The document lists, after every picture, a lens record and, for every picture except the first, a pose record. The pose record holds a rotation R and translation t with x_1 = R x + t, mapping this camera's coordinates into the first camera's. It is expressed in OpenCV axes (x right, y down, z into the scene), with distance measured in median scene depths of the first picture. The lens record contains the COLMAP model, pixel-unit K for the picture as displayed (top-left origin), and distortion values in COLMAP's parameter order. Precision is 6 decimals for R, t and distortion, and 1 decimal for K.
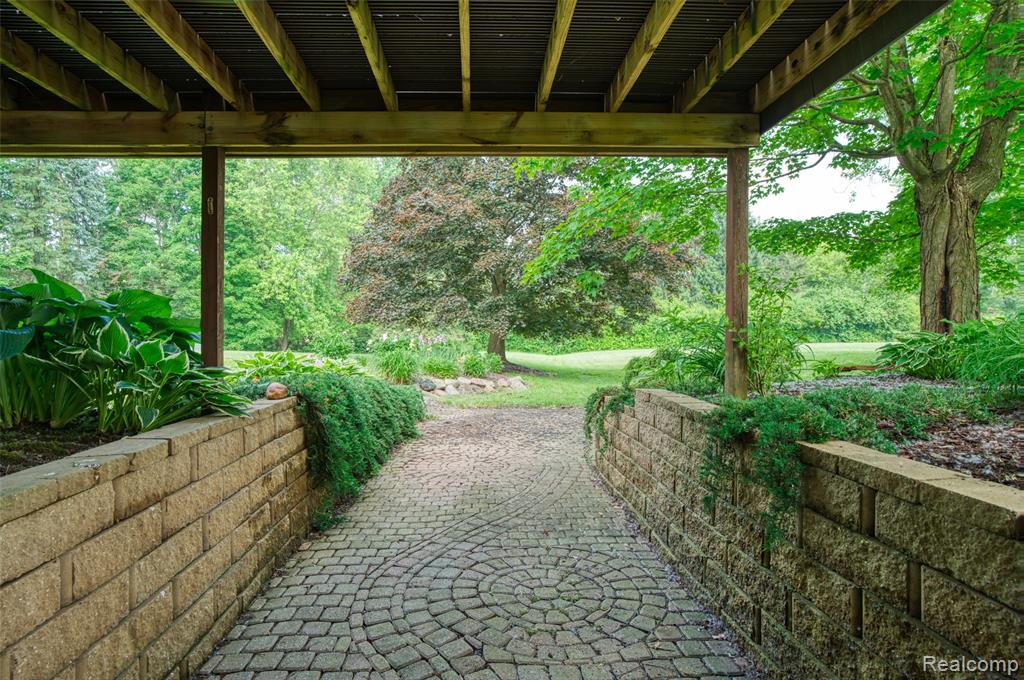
lens RADIAL K [[546.7, 0, 500.7], [0, 546.7, 333.5], [0, 0, 1]] dist [-0.047055, 0.033014]
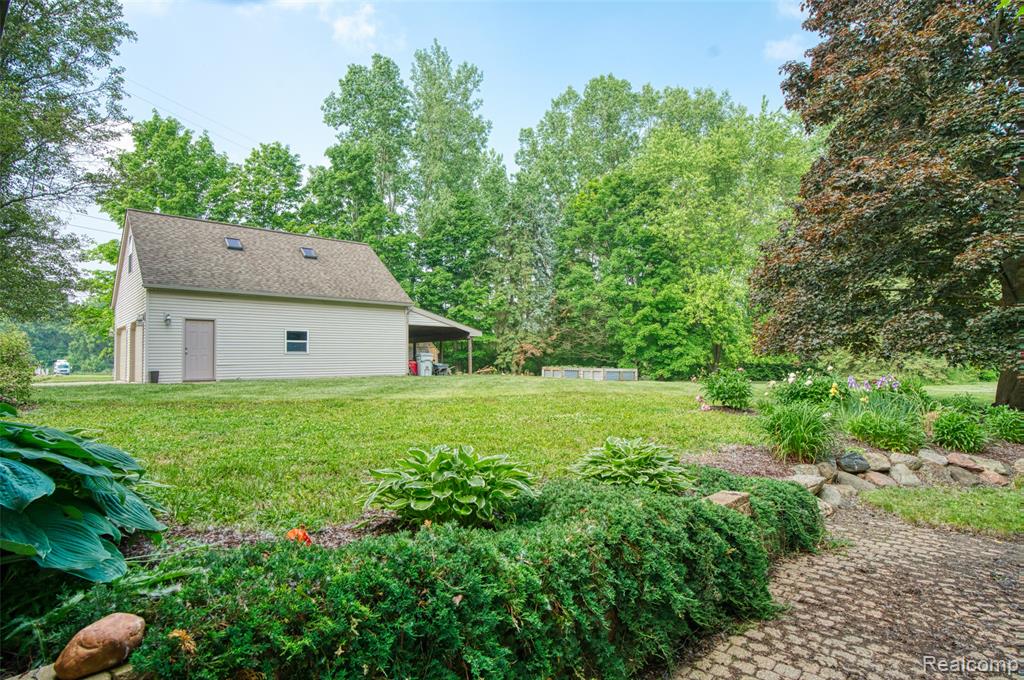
lens RADIAL K [[546.7, 0, 500.7], [0, 546.7, 333.5], [0, 0, 1]] dist [-0.047055, 0.033014]
pose [[0.707353, -0.038194, -0.705828, 0.010491], [0.010617, 0.999001, -0.043418, -0.015916], [0.706781, 0.023218, 0.707051, 0.157649]]
